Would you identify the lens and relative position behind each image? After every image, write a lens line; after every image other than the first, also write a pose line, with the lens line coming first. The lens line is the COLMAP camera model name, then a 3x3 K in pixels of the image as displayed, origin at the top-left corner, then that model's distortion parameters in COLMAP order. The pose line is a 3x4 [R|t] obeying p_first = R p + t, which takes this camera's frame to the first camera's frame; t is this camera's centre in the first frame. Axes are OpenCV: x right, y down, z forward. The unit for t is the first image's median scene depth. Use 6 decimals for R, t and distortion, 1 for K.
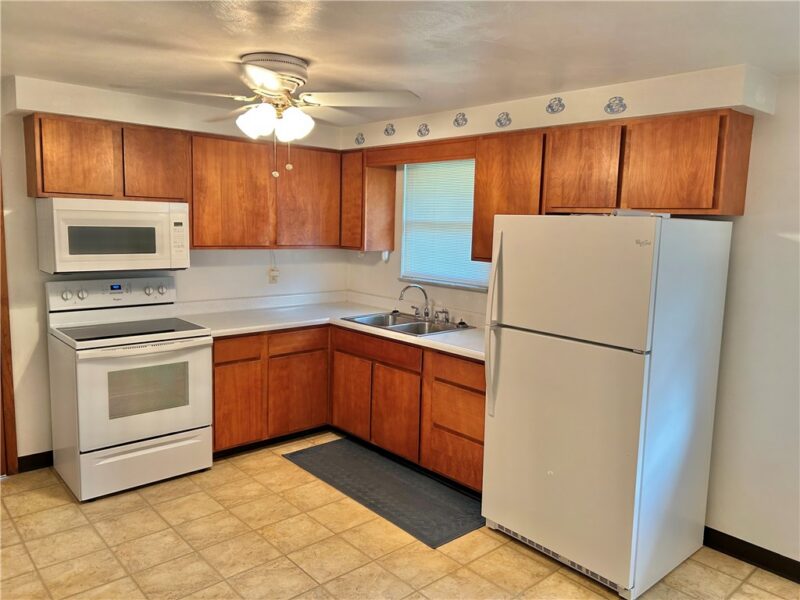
lens RADIAL K [[598.4, 0, 406.7], [0, 598.4, 292.2], [0, 0, 1]] dist [0.051764, -0.056335]
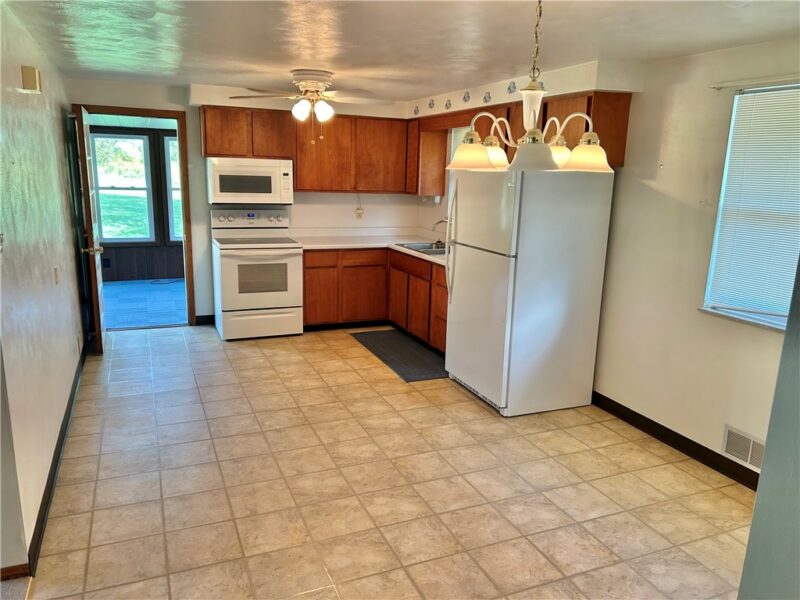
lens RADIAL K [[598.4, 0, 403.5], [0, 598.4, 300.8], [0, 0, 1]] dist [0.051764, -0.056335]
pose [[0.946188, 0.067997, -0.316393, 0.484244], [-0.040453, 0.994860, 0.092832, 0.062618], [0.321079, -0.075037, 0.944075, -0.436628]]
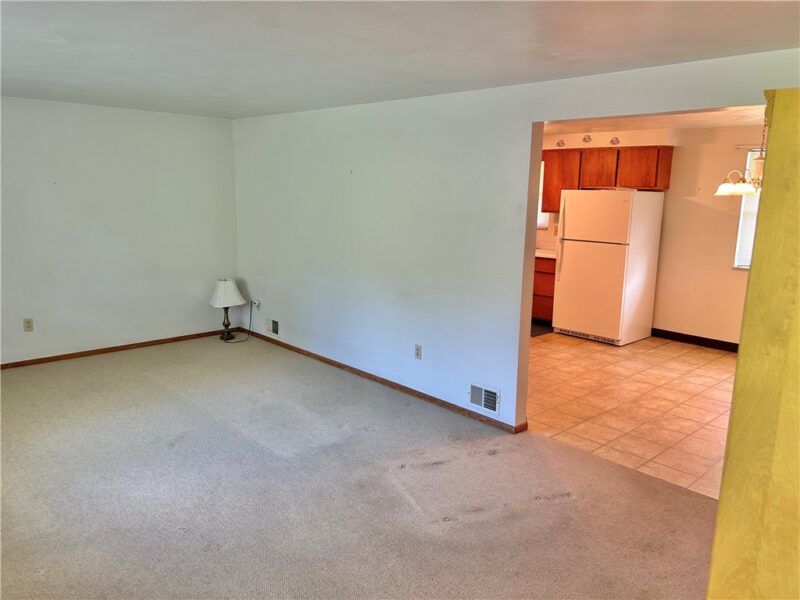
lens RADIAL K [[598.4, 0, 411.5], [0, 598.4, 296.3], [0, 0, 1]] dist [0.051764, -0.056335]
pose [[0.999575, -0.013619, 0.025762, -0.448091], [0.012124, 0.998282, 0.057332, 0.124396], [-0.026498, -0.056996, 0.998023, -1.179171]]
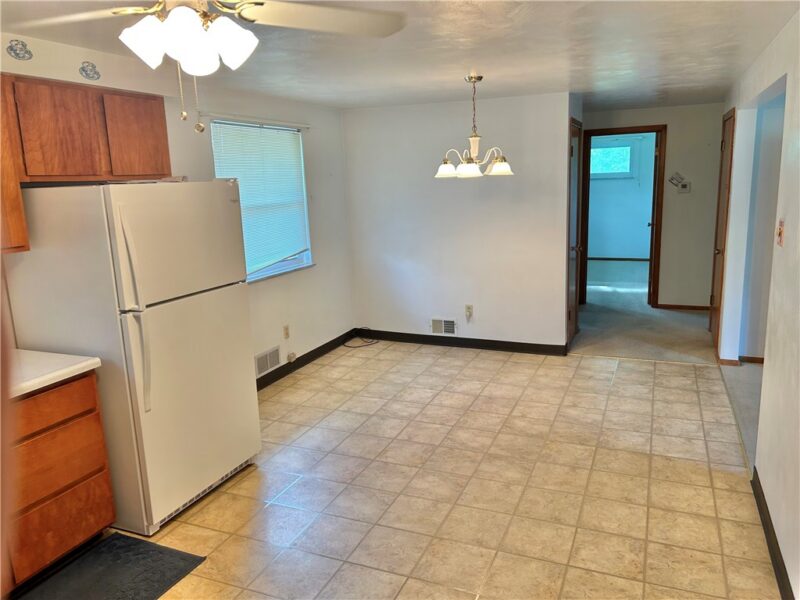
lens RADIAL K [[598.4, 0, 404.8], [0, 598.4, 293.6], [0, 0, 1]] dist [0.051764, -0.056335]
pose [[-0.417049, -0.189507, 0.888908, -0.754588], [0.134409, 0.954408, 0.266532, -0.144116], [-0.898891, 0.230634, -0.372563, 0.912297]]
